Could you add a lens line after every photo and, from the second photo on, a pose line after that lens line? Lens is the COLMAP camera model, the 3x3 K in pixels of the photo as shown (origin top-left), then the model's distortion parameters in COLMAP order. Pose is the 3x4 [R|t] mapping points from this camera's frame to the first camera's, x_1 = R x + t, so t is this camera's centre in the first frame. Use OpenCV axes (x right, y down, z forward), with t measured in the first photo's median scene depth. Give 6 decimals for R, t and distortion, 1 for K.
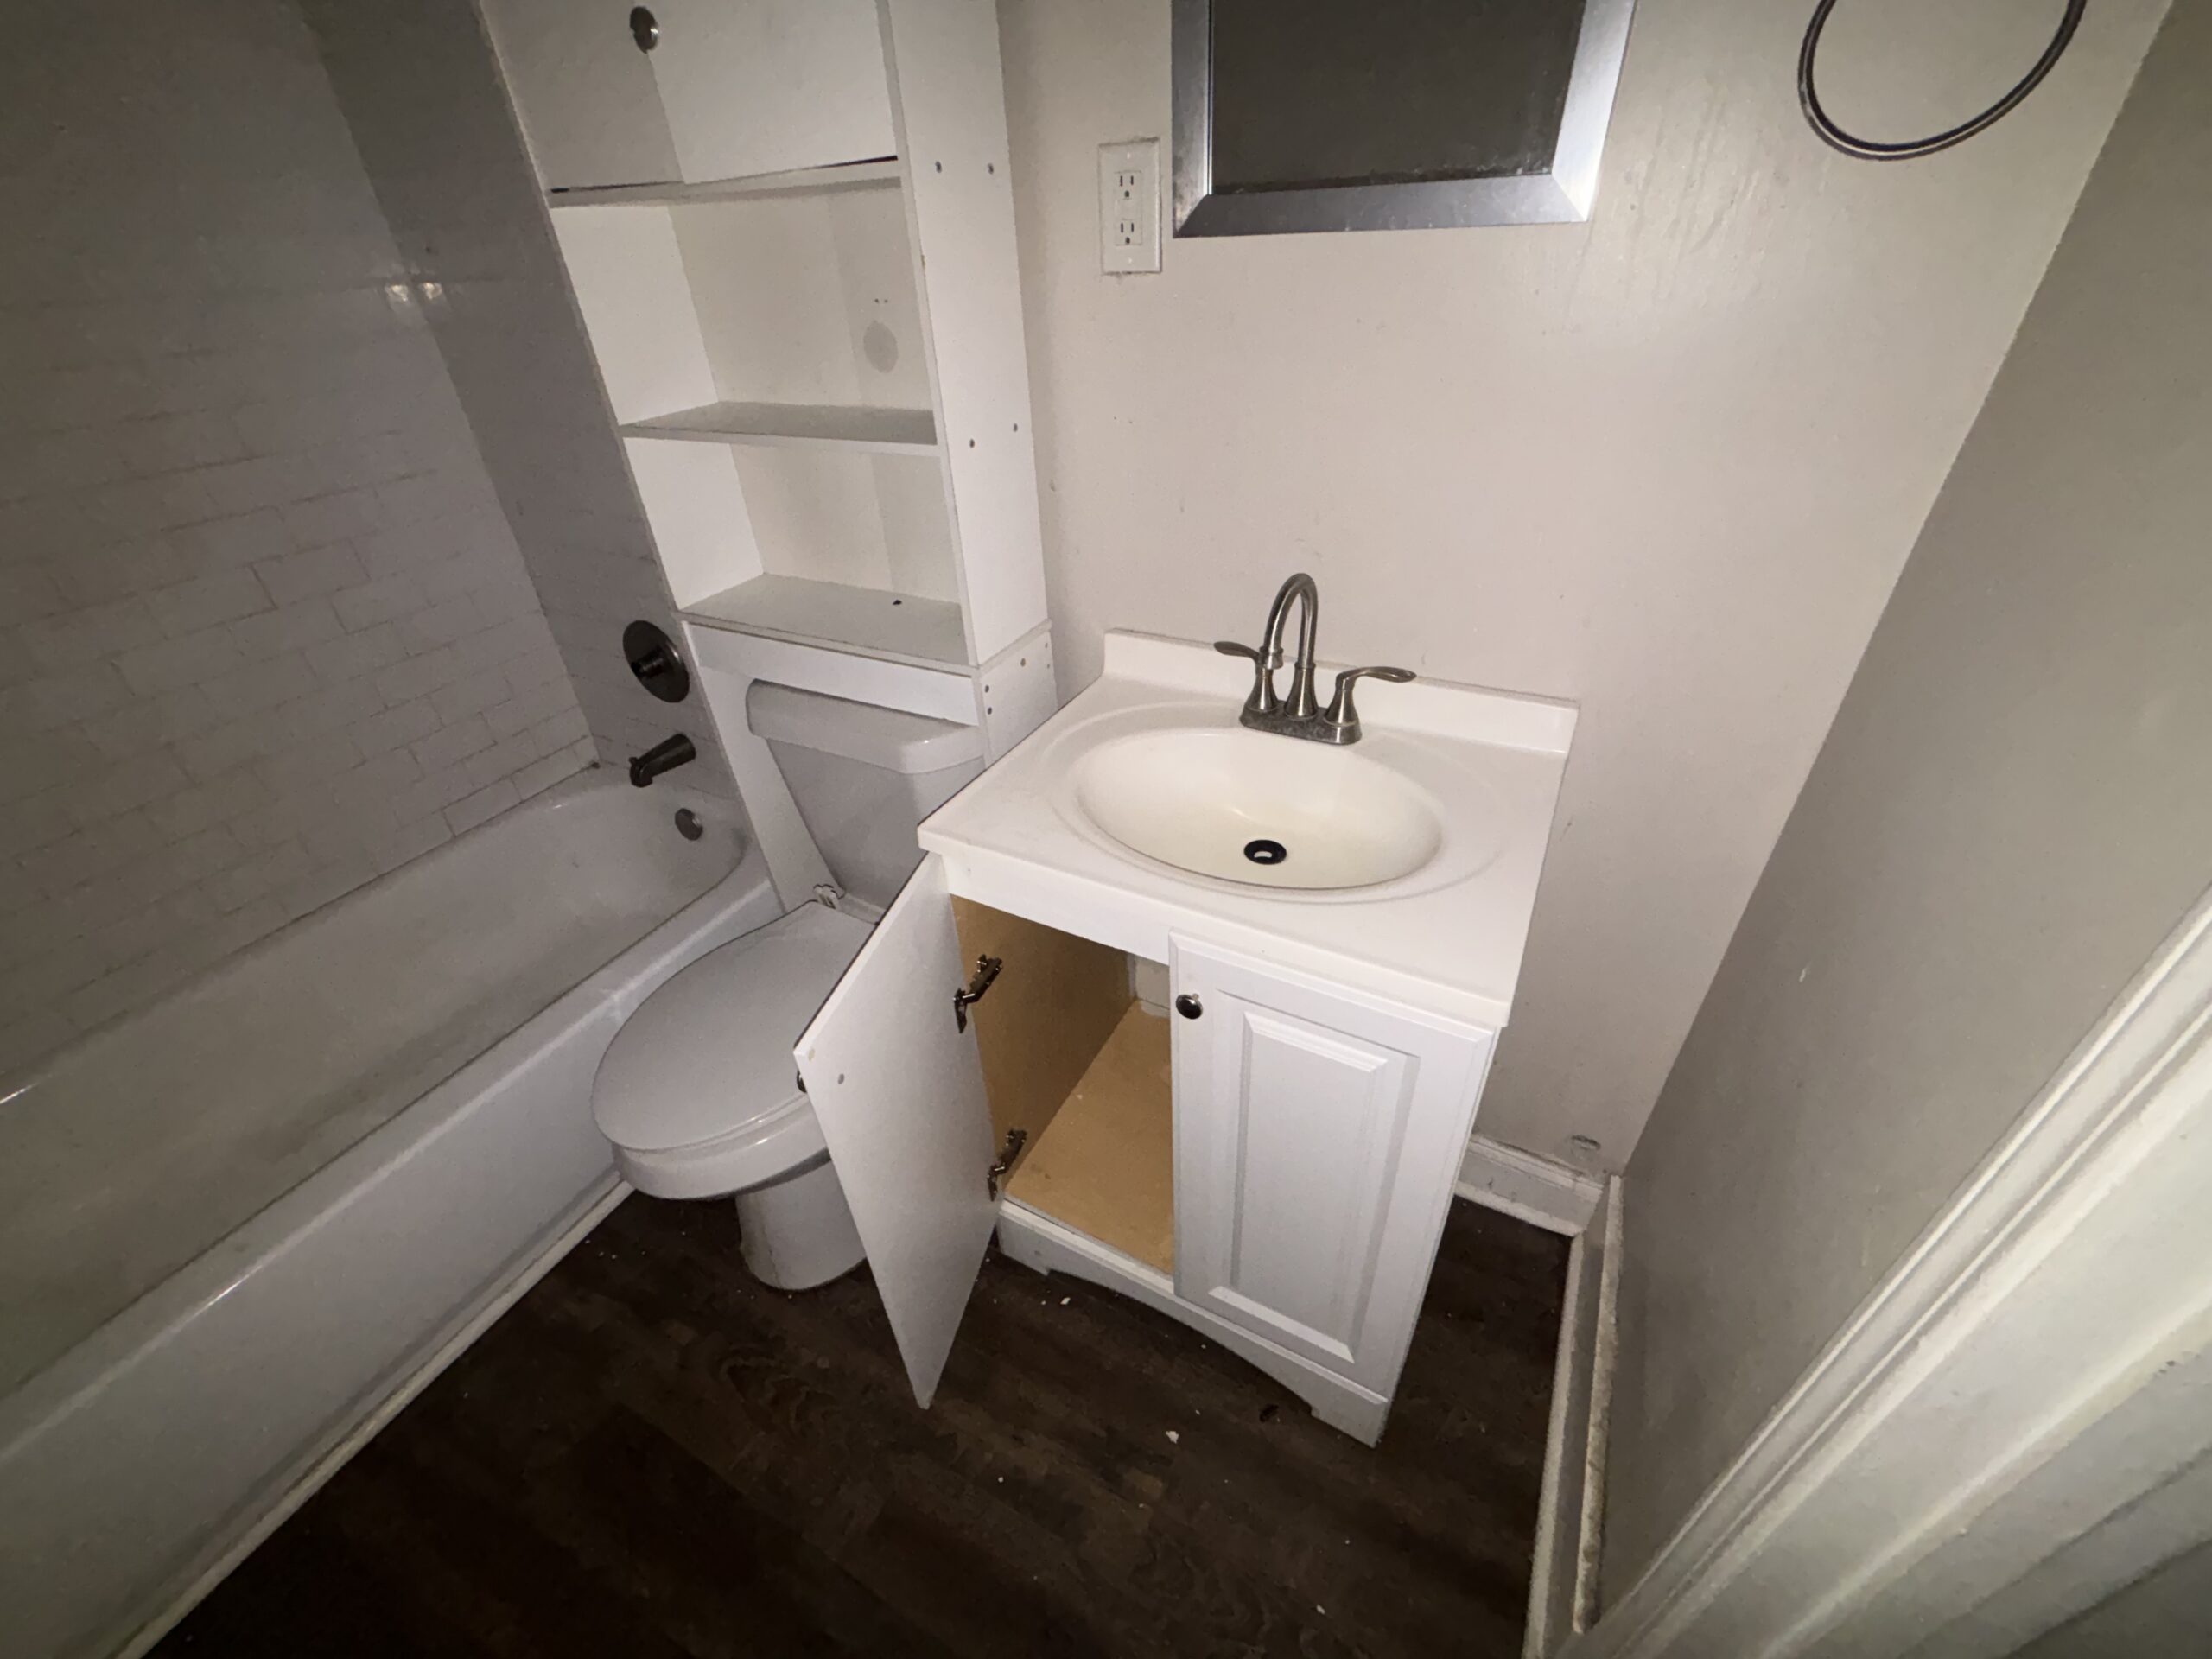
lens RADIAL K [[889.9, 0, 1101.8], [0, 889.9, 832.1], [0, 0, 1]] dist [-0.000050, -0.000025]
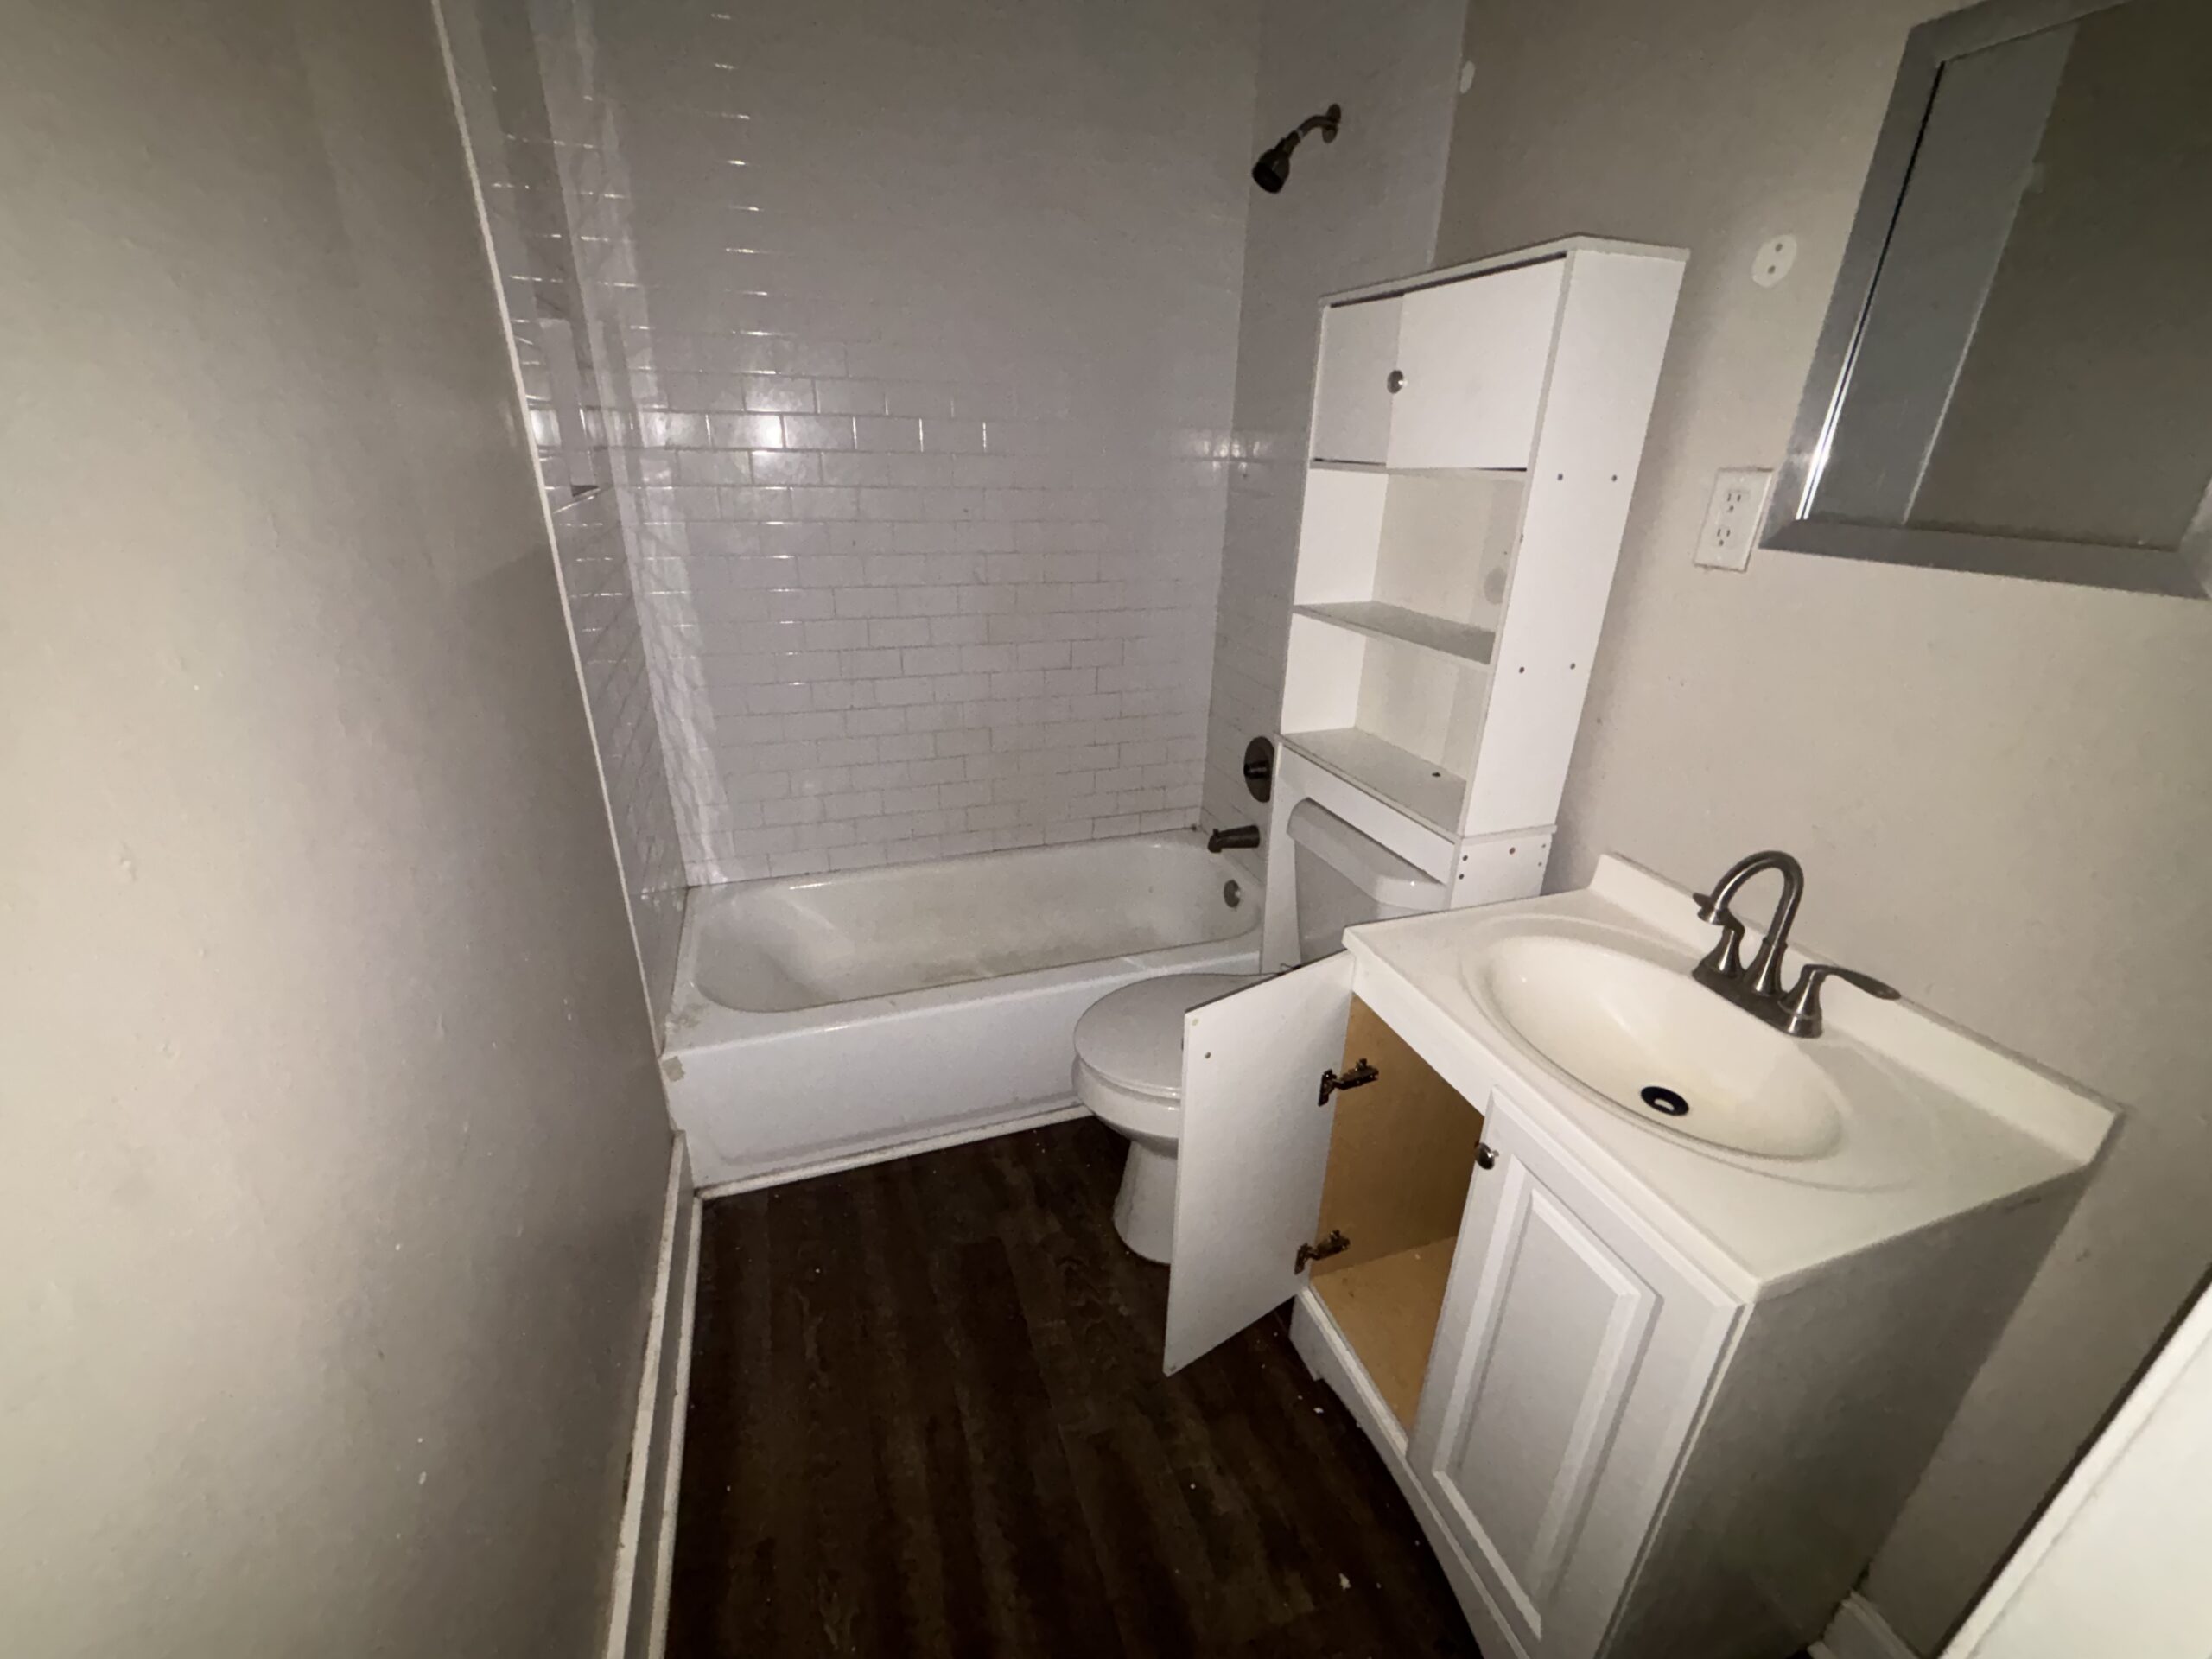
lens RADIAL K [[901.9, 0, 1106.0], [0, 901.9, 829.5], [0, 0, 1]] dist [-0.051947, -0.000099]
pose [[0.732610, 0.317077, -0.602282, 0.213944], [-0.422523, 0.905588, -0.037198, 0.047484], [0.533625, 0.281730, 0.797416, -0.199374]]
